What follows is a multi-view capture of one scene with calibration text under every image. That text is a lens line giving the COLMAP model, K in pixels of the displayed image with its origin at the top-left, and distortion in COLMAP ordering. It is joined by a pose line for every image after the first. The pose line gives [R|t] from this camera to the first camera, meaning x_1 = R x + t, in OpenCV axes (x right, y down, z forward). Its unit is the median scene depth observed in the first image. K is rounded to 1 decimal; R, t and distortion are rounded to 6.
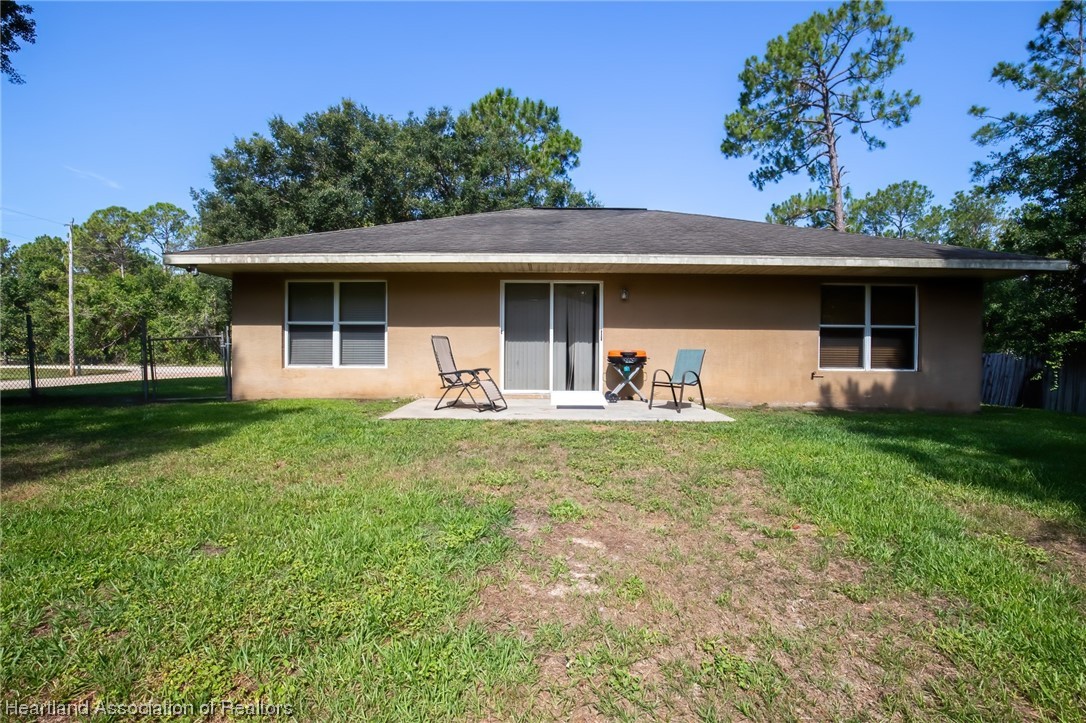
lens RADIAL K [[496.7, 0, 550.6], [0, 496.7, 361.0], [0, 0, 1]] dist [-0.028685, 0.000850]
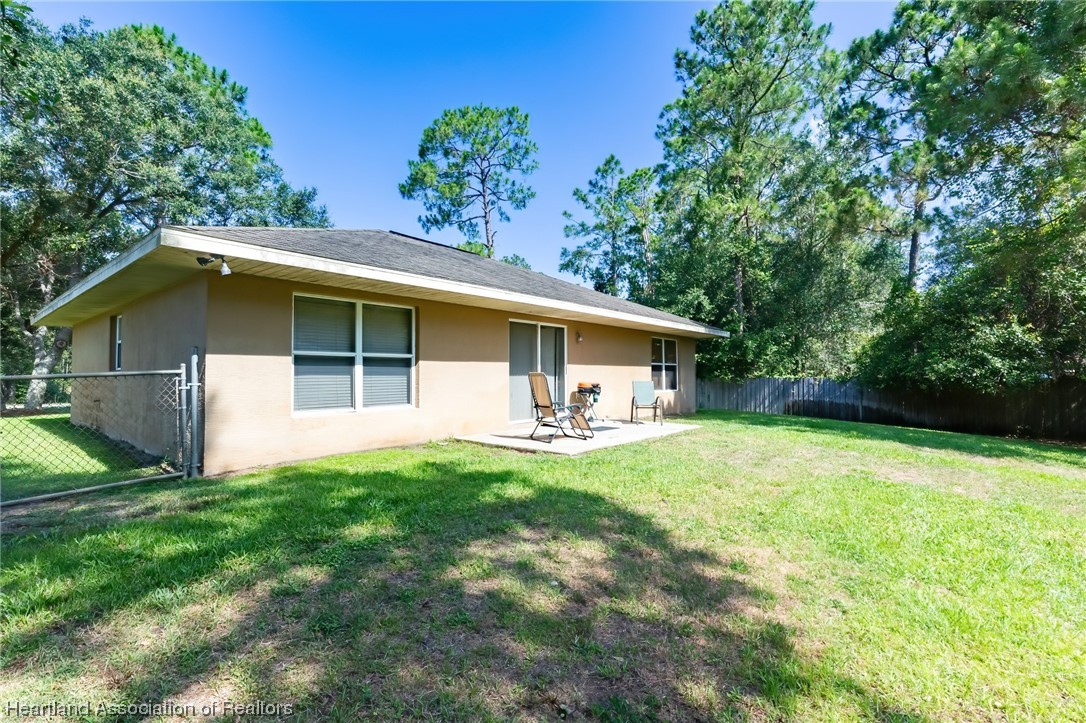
lens RADIAL K [[496.7, 0, 550.6], [0, 496.7, 361.0], [0, 0, 1]] dist [-0.028685, 0.000850]
pose [[0.608247, 0.011622, 0.793663, -0.869411], [0.021462, 0.999286, -0.031081, -0.035309], [-0.793458, 0.035939, 0.607564, 0.276493]]
